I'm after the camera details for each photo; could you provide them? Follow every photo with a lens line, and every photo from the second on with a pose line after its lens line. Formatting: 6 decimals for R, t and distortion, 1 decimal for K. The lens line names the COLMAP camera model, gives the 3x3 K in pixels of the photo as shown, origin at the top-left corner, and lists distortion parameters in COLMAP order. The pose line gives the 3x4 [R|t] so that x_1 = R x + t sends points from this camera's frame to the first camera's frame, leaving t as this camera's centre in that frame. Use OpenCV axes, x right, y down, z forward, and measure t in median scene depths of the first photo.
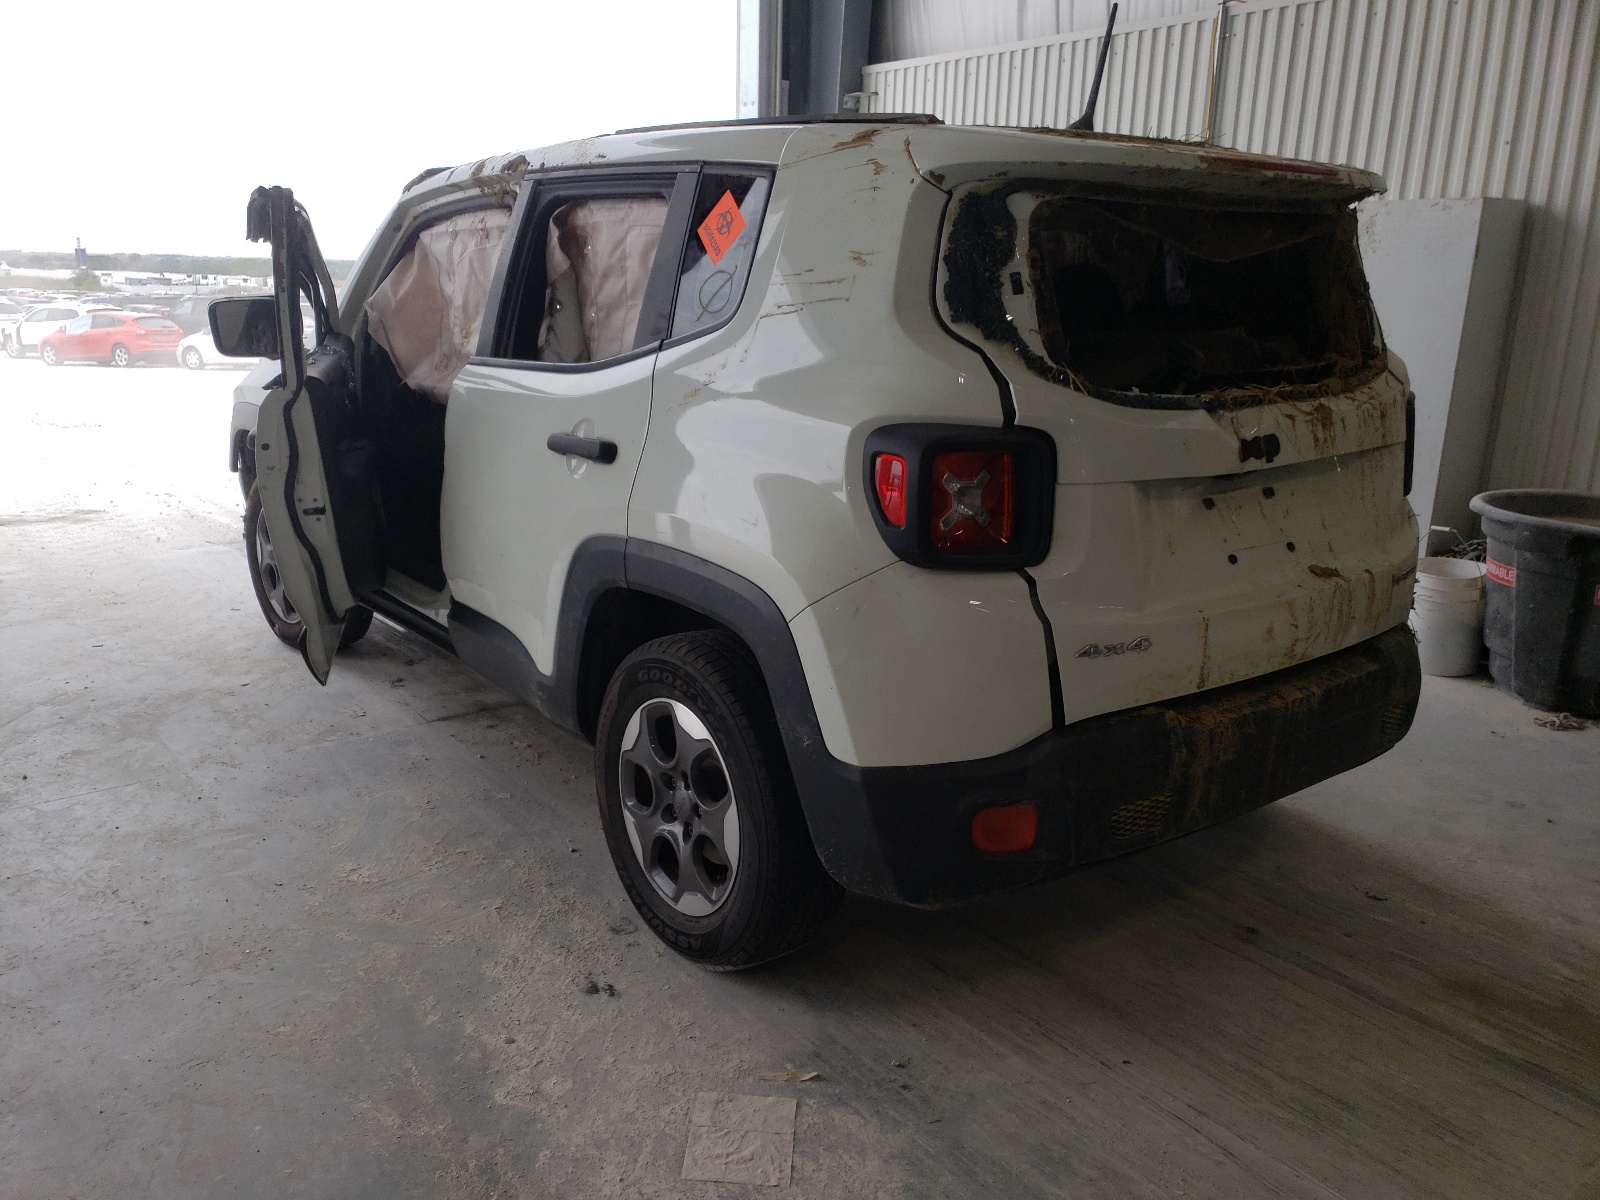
lens RADIAL K [[1302.5, 0, 797.5], [0, 1302.5, 597.8], [0, 0, 1]] dist [0.008498, -0.001906]
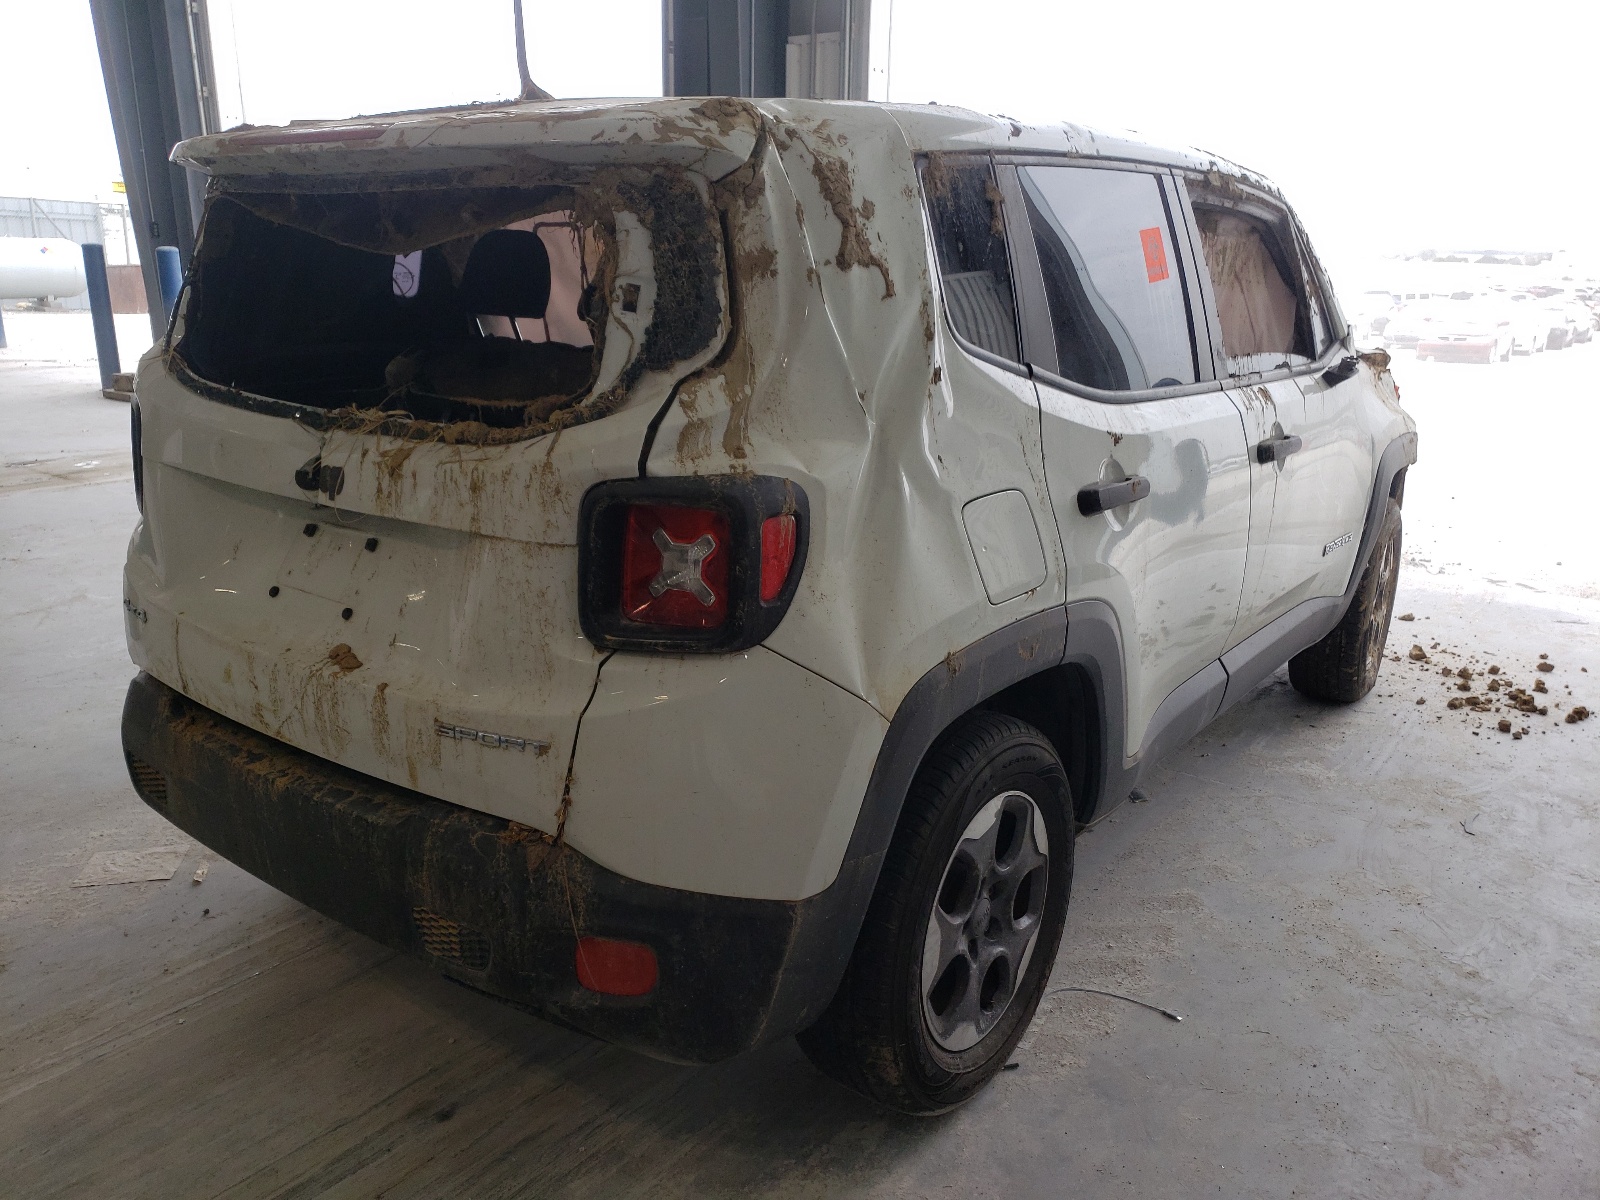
lens RADIAL K [[1302.5, 0, 797.2], [0, 1302.5, 603.3], [0, 0, 1]] dist [0.008498, -0.001906]
pose [[0.222745, 0.244000, -0.943848, 1.182316], [-0.254781, 0.949093, 0.185229, -0.260959], [0.940995, 0.199215, 0.273573, 1.037483]]
